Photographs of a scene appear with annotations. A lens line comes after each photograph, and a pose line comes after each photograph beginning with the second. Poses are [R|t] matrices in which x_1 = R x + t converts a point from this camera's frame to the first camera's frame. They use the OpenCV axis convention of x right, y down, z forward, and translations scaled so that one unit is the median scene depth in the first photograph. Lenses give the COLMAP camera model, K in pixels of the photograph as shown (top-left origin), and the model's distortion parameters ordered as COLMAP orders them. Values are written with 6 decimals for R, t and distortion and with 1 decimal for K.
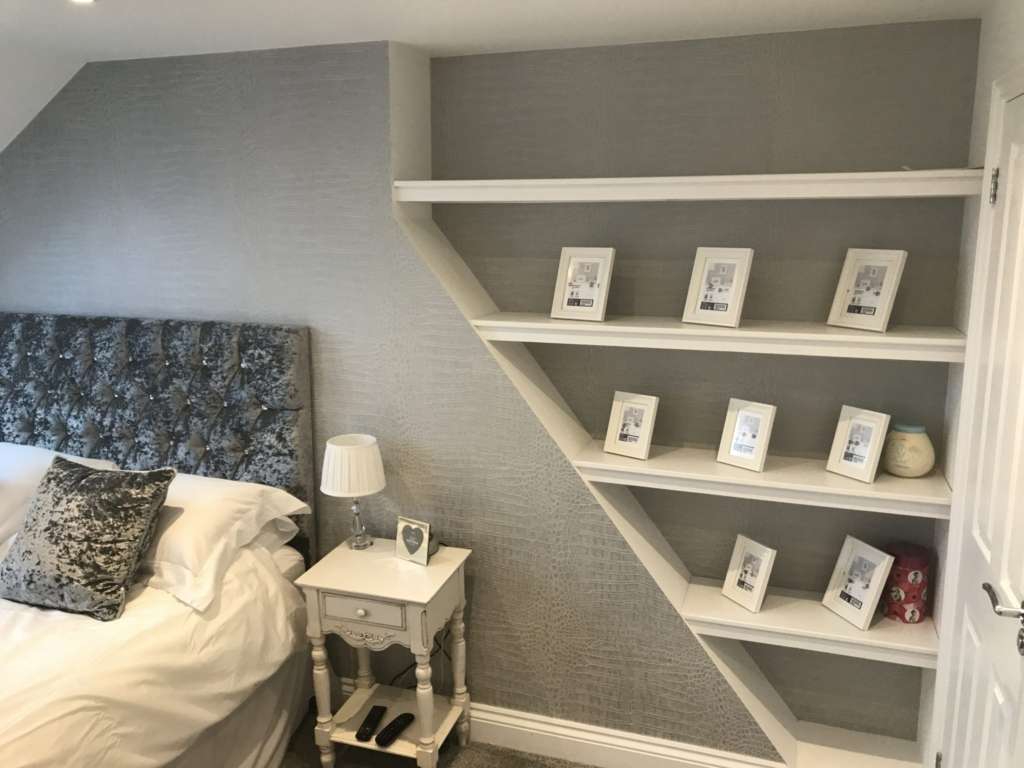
lens RADIAL K [[832.6, 0, 514.0], [0, 832.6, 373.9], [0, 0, 1]] dist [0.050137, -0.071090]
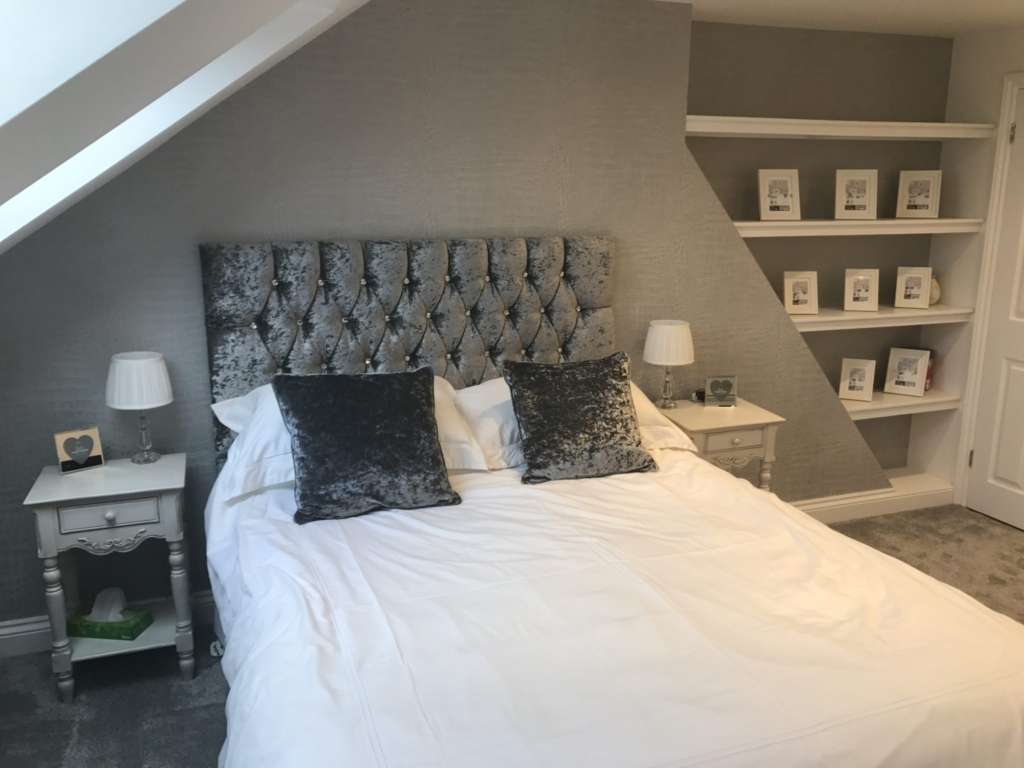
lens RADIAL K [[832.6, 0, 503.7], [0, 832.6, 376.5], [0, 0, 1]] dist [0.050137, -0.071090]
pose [[0.785349, -0.135060, 0.604141, -1.225431], [0.107720, 0.990837, 0.081478, 0.032121], [-0.609609, 0.001090, 0.792701, 0.157622]]
